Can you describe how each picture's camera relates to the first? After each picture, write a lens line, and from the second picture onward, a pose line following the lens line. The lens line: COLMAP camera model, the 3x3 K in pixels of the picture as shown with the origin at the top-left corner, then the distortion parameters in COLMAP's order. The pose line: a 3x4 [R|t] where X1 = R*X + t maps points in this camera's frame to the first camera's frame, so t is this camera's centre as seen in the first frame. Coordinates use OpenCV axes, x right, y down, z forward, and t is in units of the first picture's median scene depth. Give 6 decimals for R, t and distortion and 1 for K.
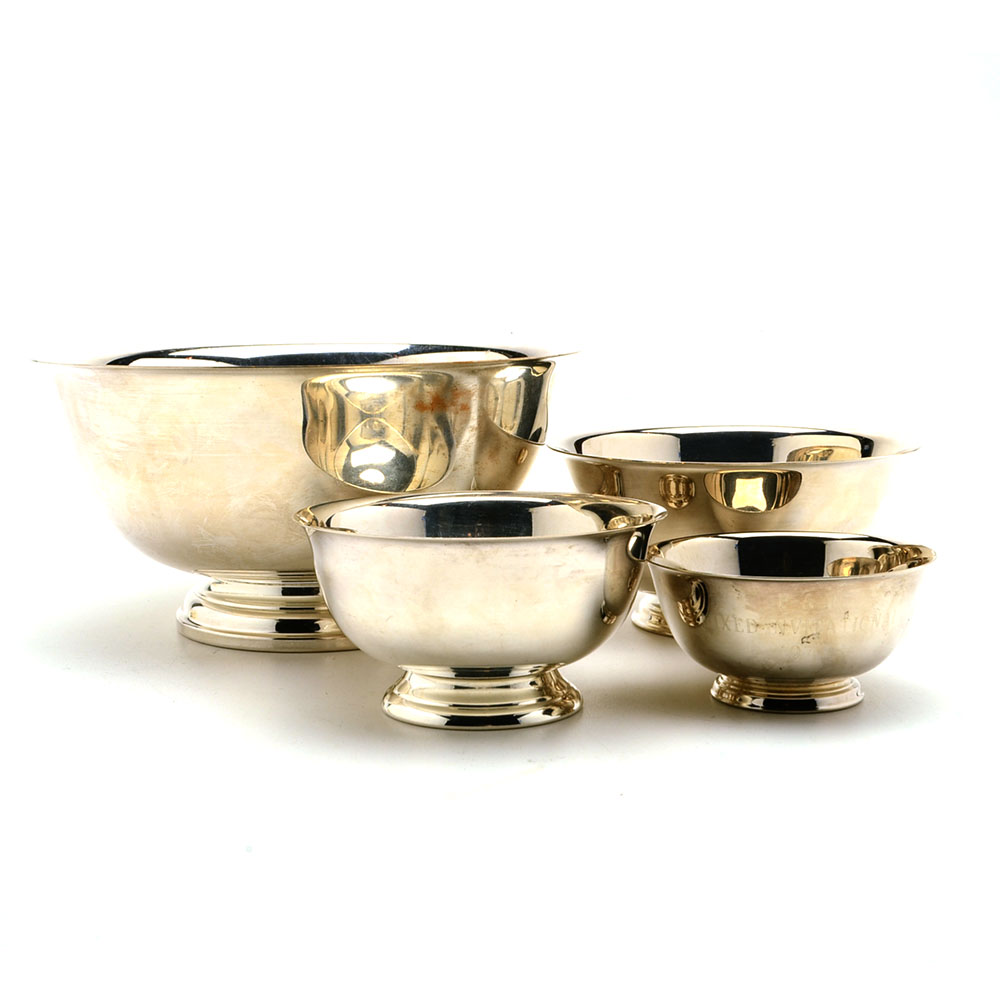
lens RADIAL K [[1623.5, 0, 498.6], [0, 1623.5, 503.3], [0, 0, 1]] dist [-0.021003, 0.000000]
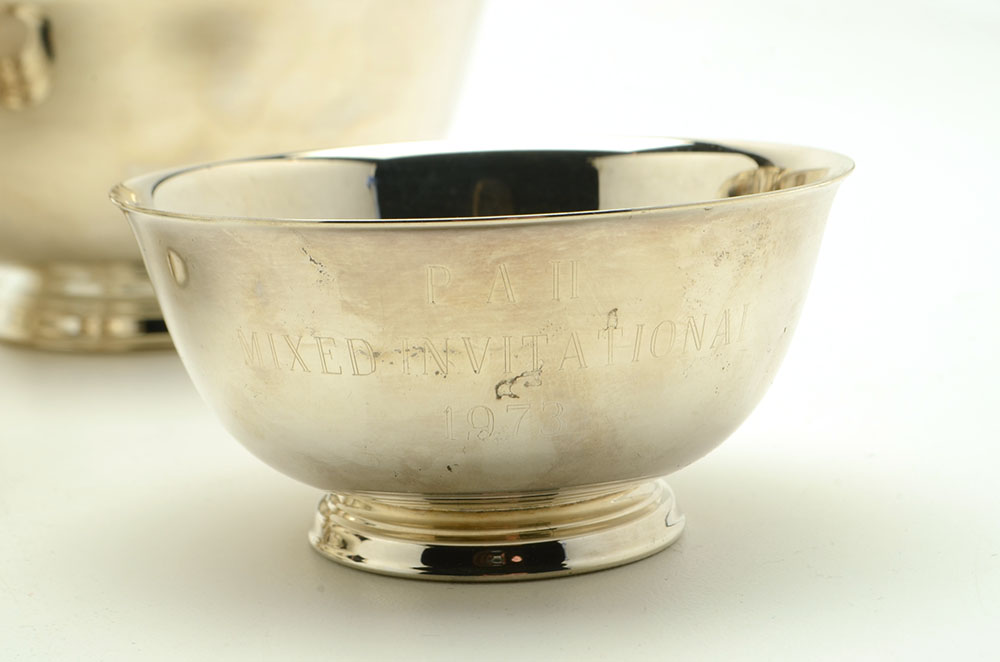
lens RADIAL K [[2329.1, 0, 501.3], [0, 2329.1, 327.3], [0, 0, 1]] dist [0.330583, 0.000000]
pose [[0.994021, -0.035664, 0.103201, 0.132231], [0.031192, 0.998517, 0.044627, 0.045751], [-0.104639, -0.041141, 0.993659, 0.465613]]
